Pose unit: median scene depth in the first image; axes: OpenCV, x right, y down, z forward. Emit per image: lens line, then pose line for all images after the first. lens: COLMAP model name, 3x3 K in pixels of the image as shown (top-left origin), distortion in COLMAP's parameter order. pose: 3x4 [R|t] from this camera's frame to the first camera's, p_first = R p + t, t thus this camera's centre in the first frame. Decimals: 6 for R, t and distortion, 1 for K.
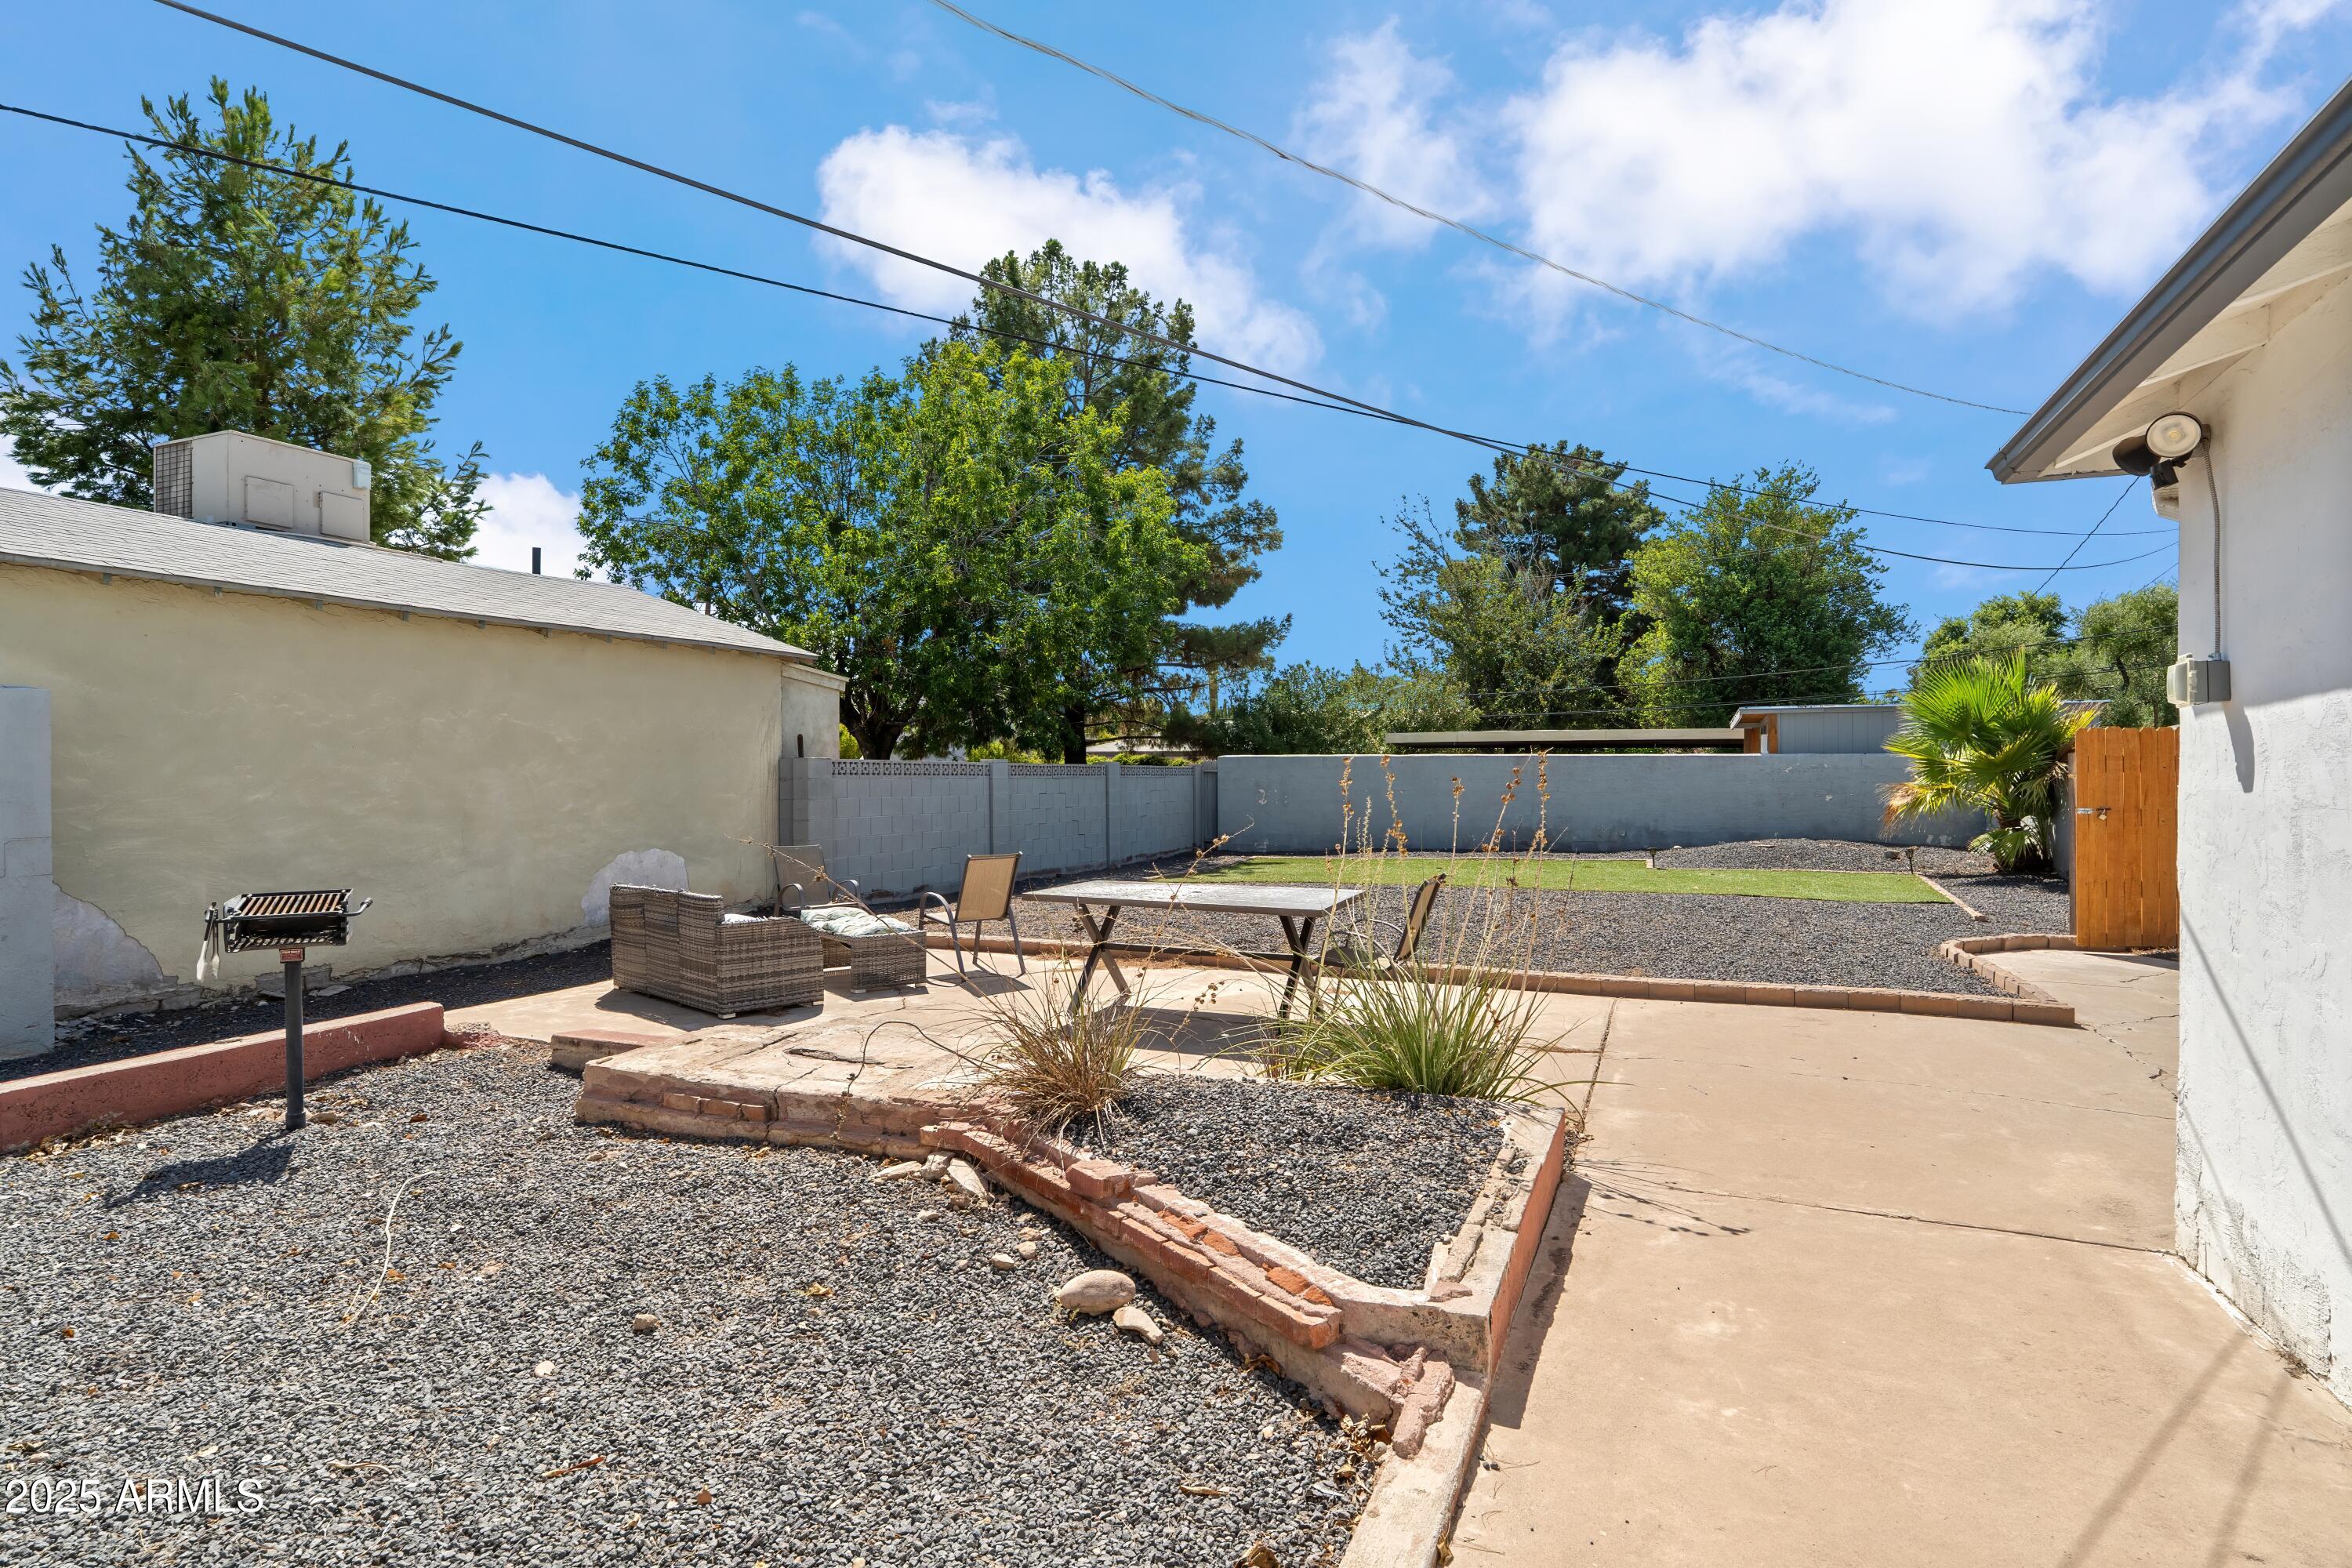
lens RADIAL K [[1278.4, 0, 1171.8], [0, 1278.4, 761.7], [0, 0, 1]] dist [0.025245, 0.000903]
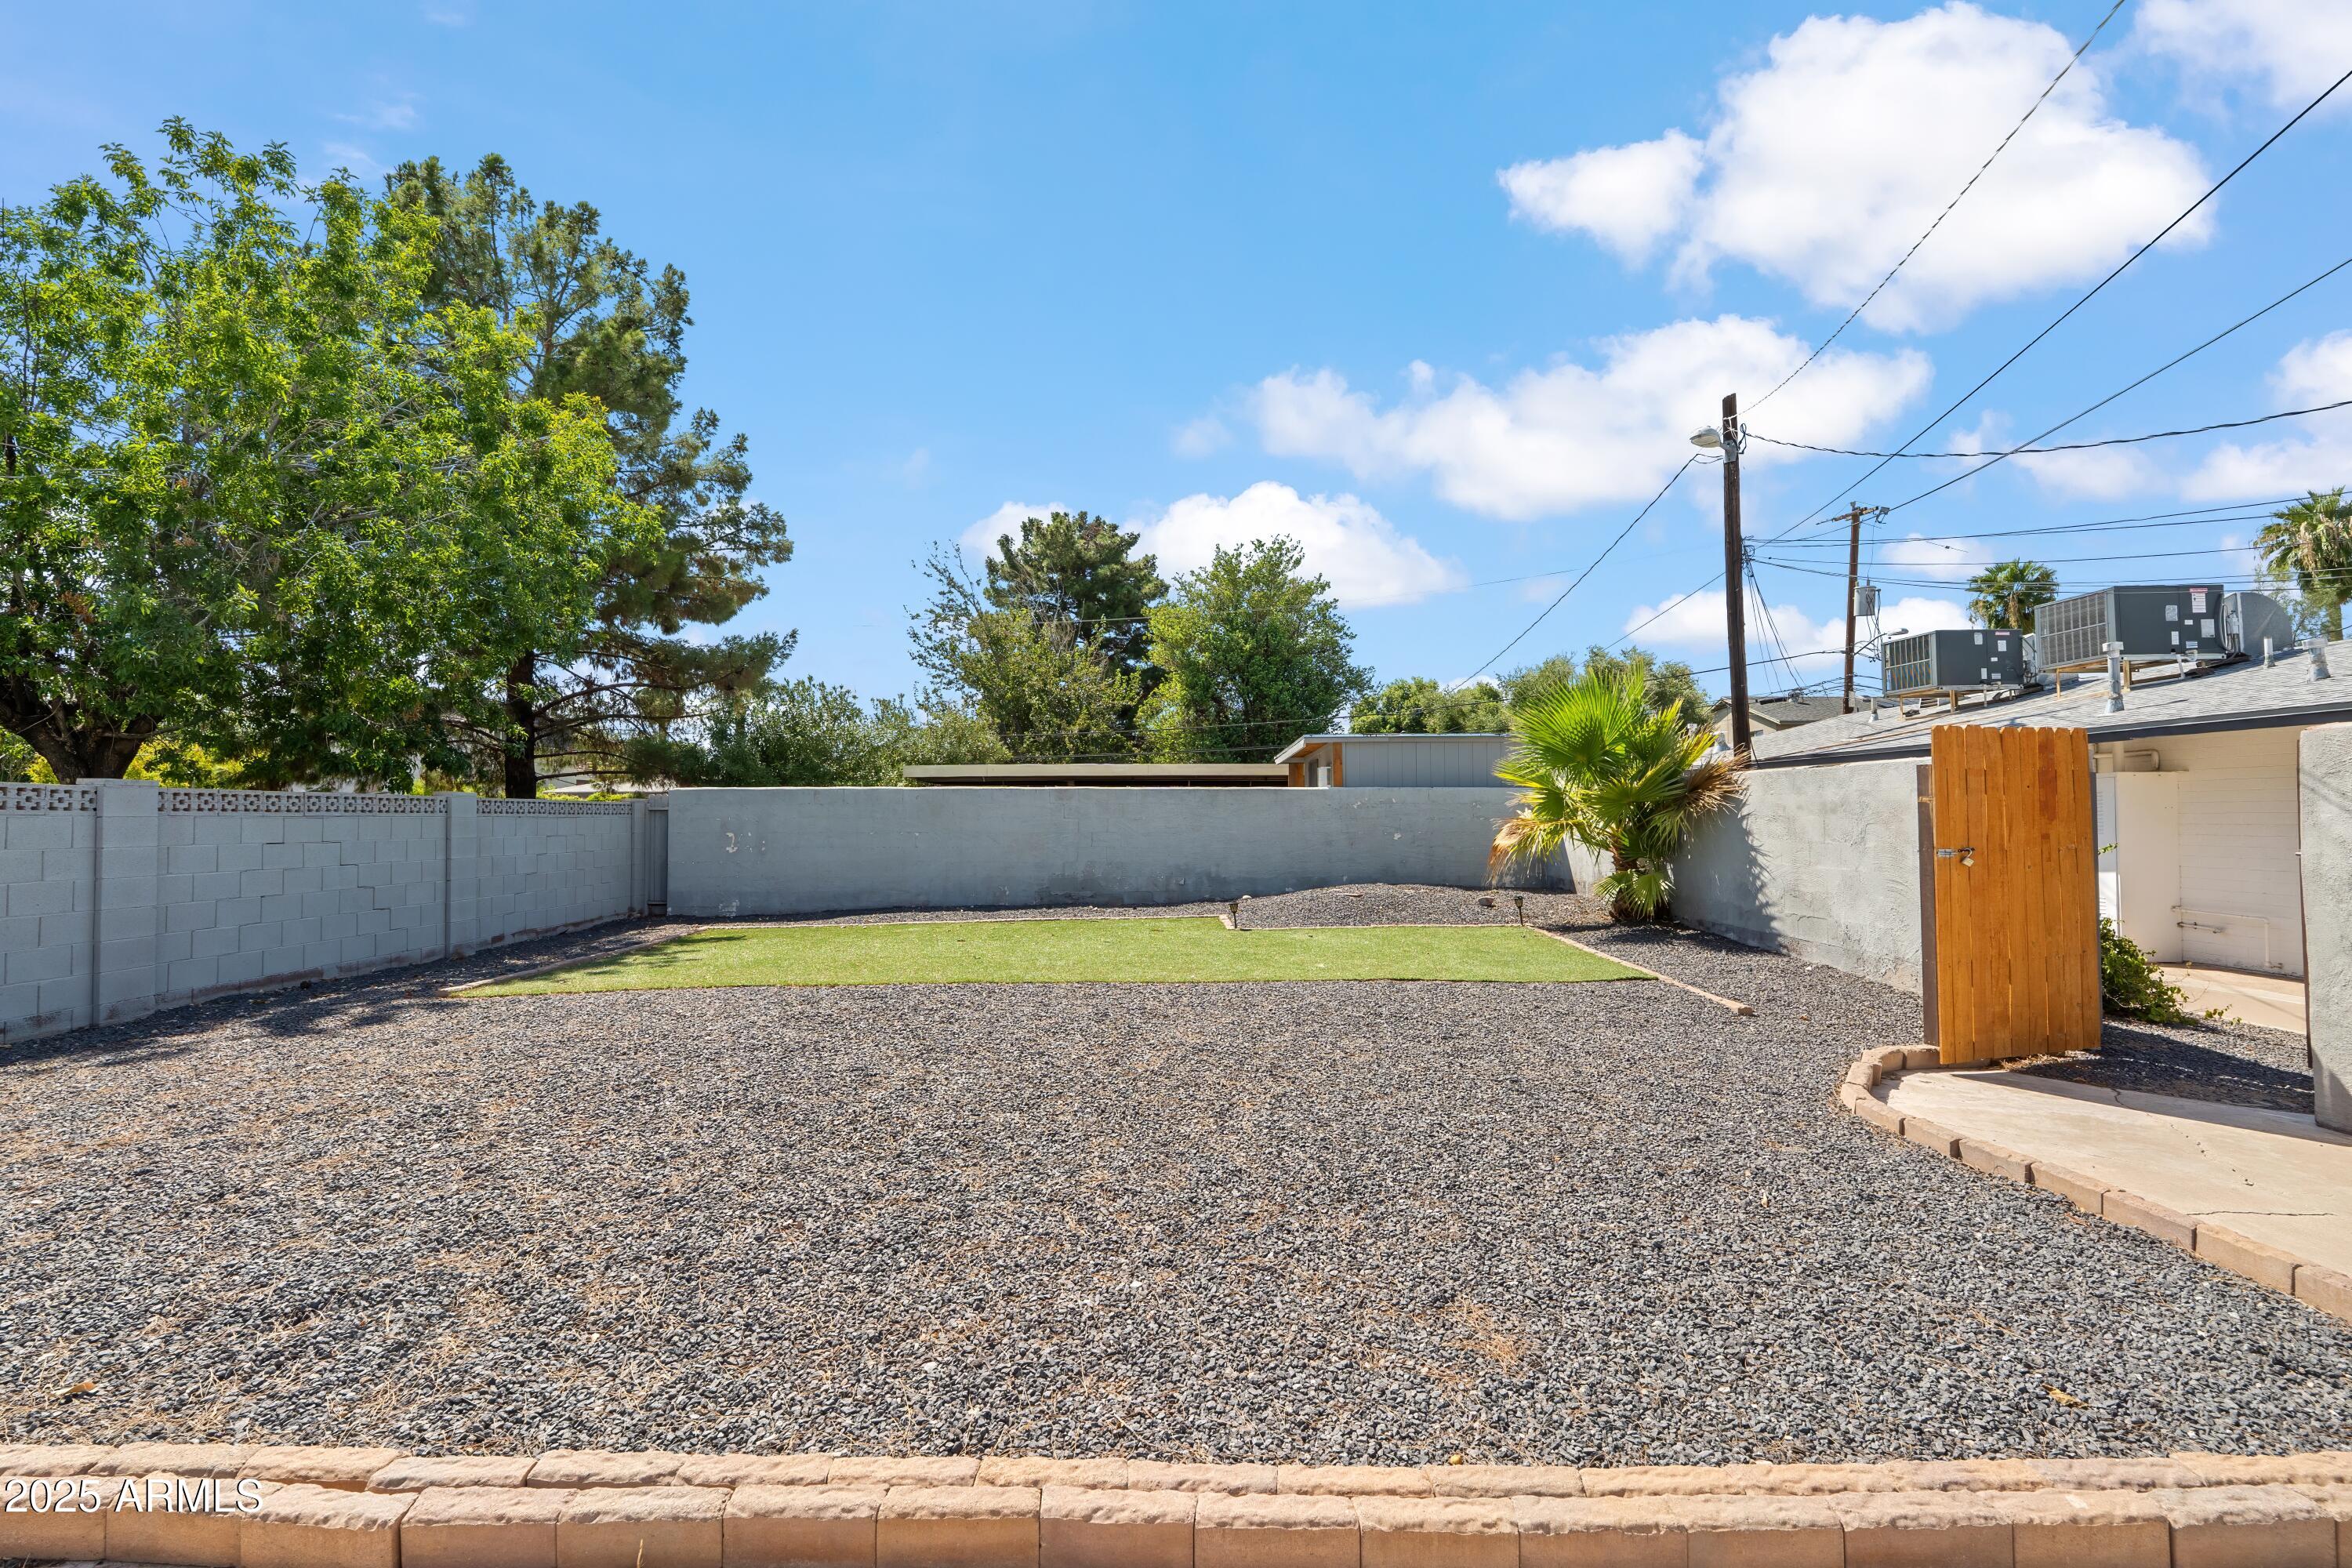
lens RADIAL K [[1069.4, 0, 1178.1], [0, 1069.4, 774.3], [0, 0, 1]] dist [-0.001039, -0.000197]
pose [[0.922056, 0.012520, 0.386855, 0.040715], [0.000122, 0.999467, -0.032638, 0.004520], [-0.387057, 0.030141, 0.921563, 0.185408]]
